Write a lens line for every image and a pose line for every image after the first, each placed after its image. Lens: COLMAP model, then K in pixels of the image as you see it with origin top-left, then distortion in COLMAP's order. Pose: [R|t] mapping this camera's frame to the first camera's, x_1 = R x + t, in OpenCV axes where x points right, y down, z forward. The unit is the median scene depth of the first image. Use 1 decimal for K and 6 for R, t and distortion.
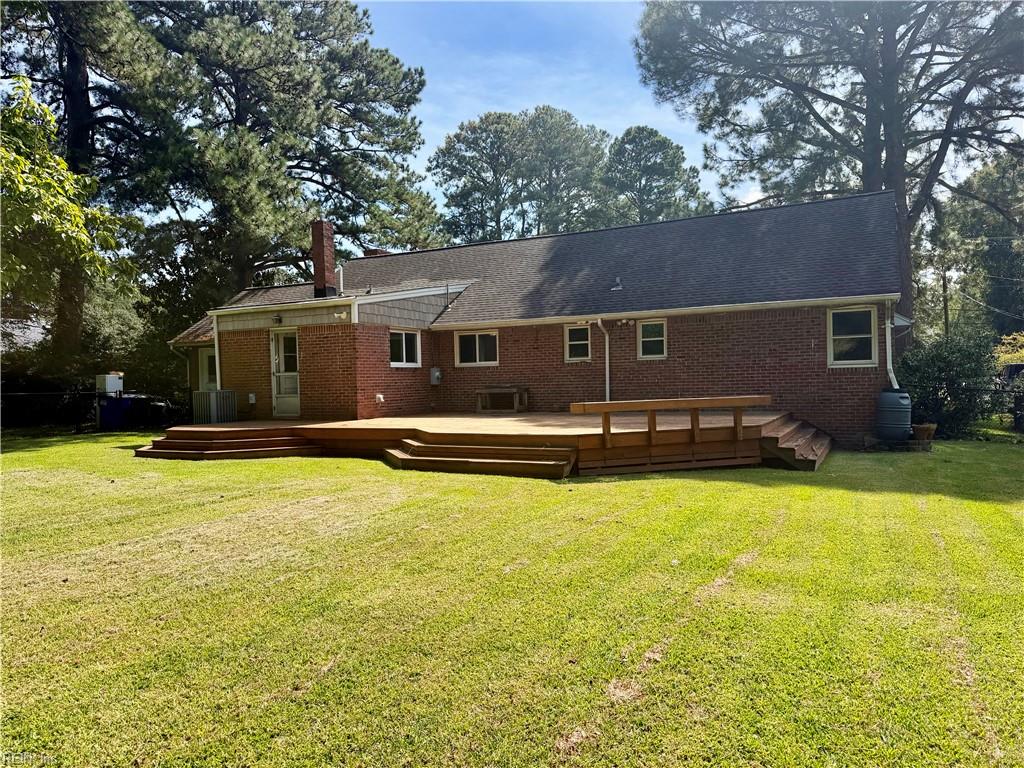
lens RADIAL K [[723.1, 0, 511.7], [0, 723.1, 383.9], [0, 0, 1]] dist [0.031961, -0.001082]
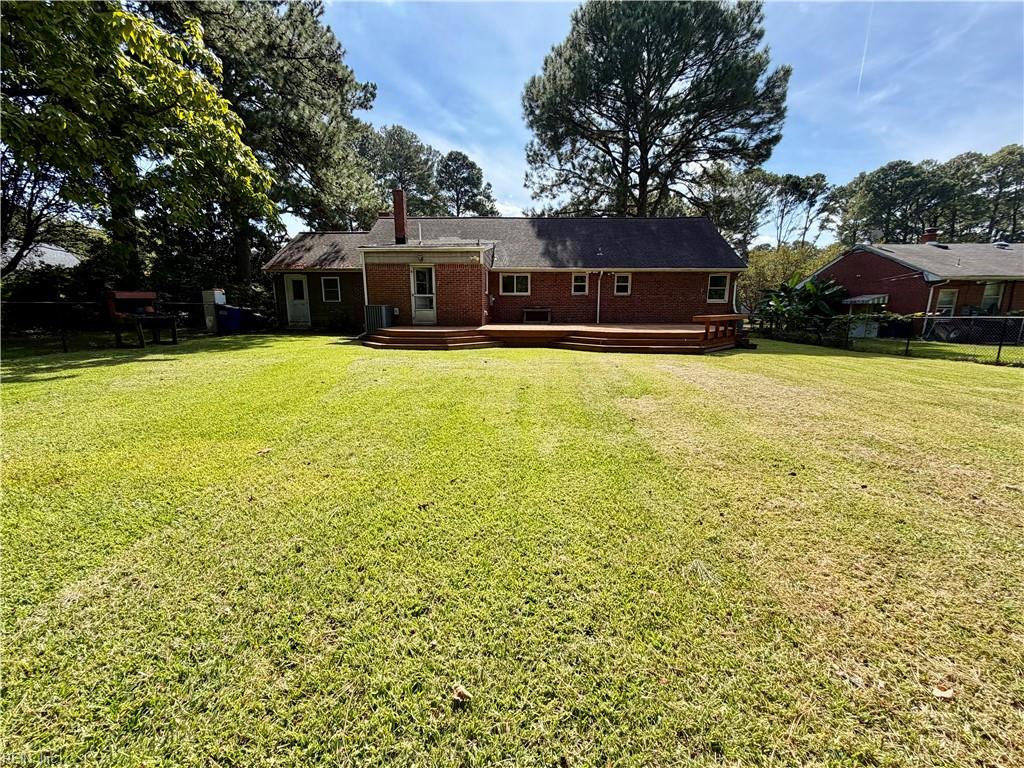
lens RADIAL K [[408.5, 0, 511.9], [0, 408.5, 381.6], [0, 0, 1]] dist [-0.001795, 0.000238]
pose [[0.894390, -0.055847, 0.443788, -0.528166], [-0.021261, 0.985745, 0.166896, 0.017474], [-0.446782, -0.158706, 0.880453, 0.132771]]
